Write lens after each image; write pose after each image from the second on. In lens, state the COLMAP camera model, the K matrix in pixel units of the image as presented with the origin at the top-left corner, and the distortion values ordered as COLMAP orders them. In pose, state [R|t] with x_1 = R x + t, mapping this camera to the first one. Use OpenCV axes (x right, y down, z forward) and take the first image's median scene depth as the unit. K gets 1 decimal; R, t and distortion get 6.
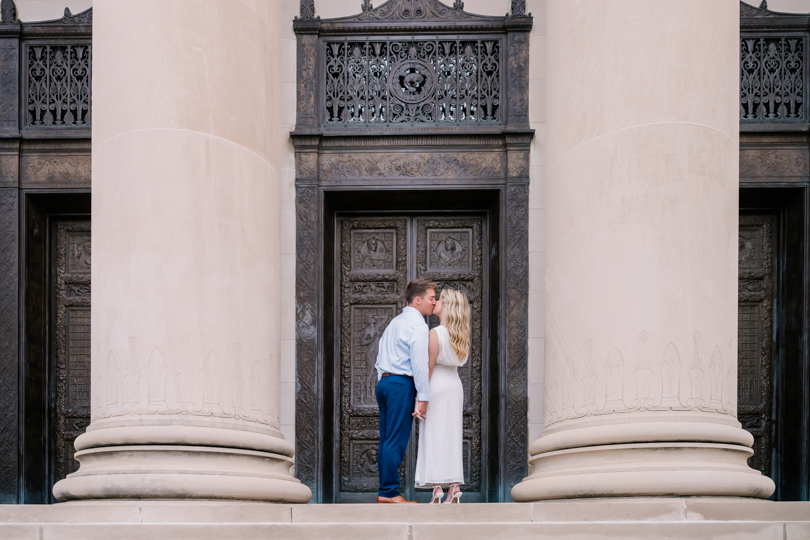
lens RADIAL K [[608.7, 0, 404.2], [0, 608.7, 271.2], [0, 0, 1]] dist [-0.000995, -0.000215]
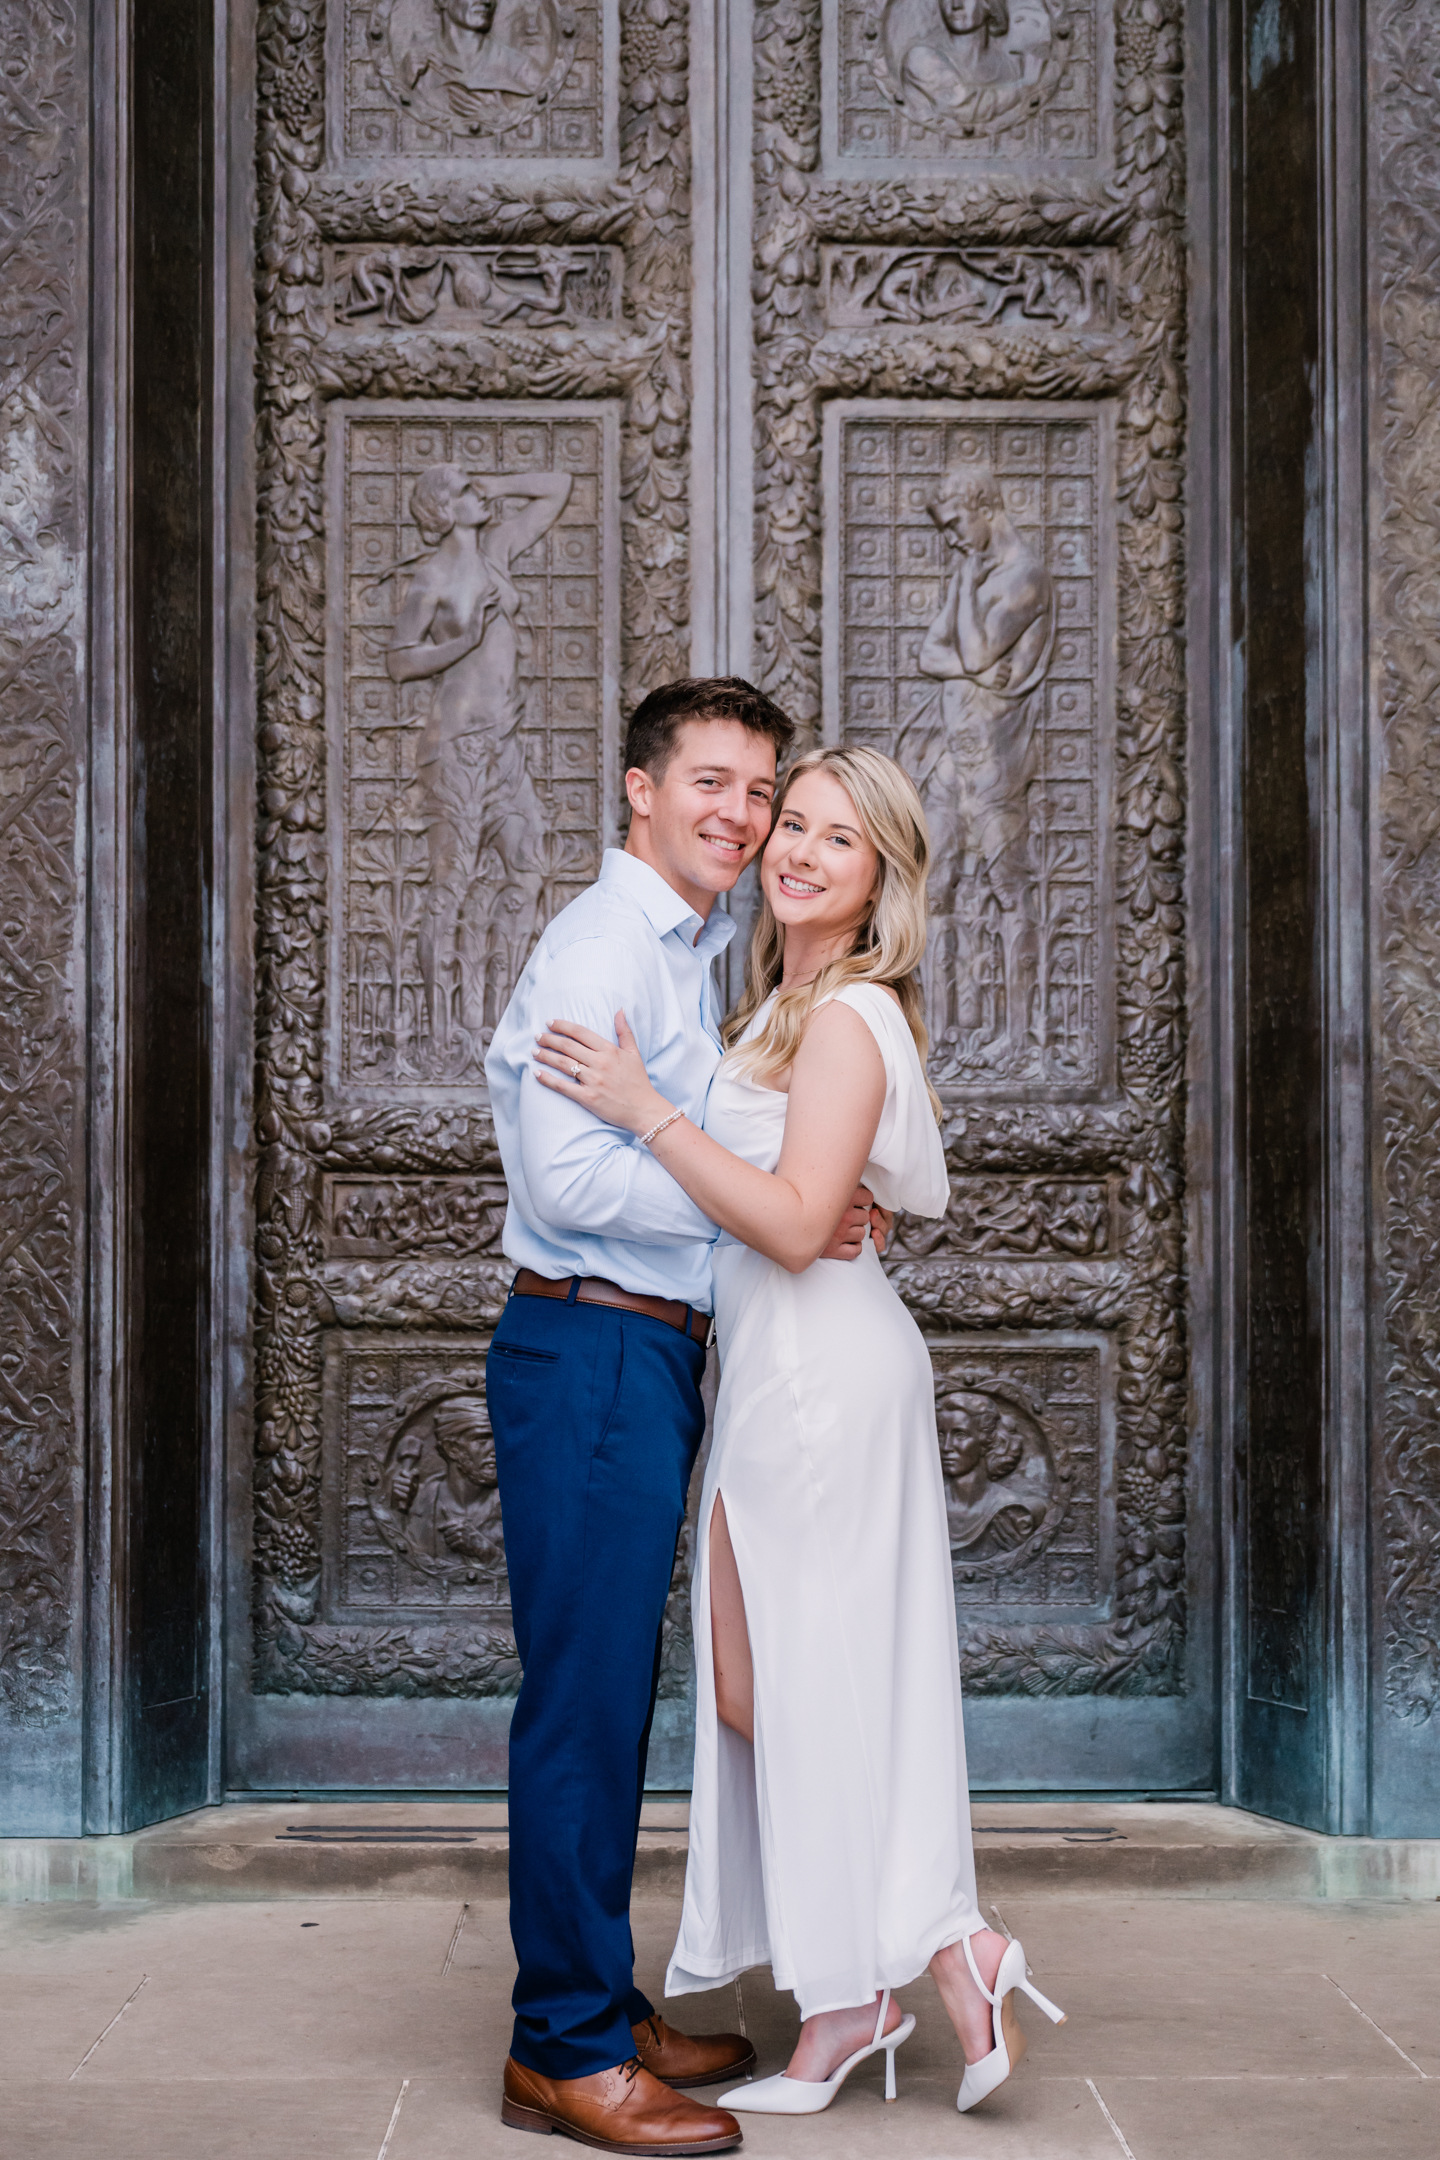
lens RADIAL K [[2134.1, 0, 705.1], [0, 2134.1, 1083.7], [0, 0, 1]] dist [0.014062, 0.000000]
pose [[0.999637, 0.001181, 0.026920, -0.007121], [-0.010569, 0.936169, 0.351393, 0.028575], [-0.024787, -0.351549, 0.935841, 0.468485]]
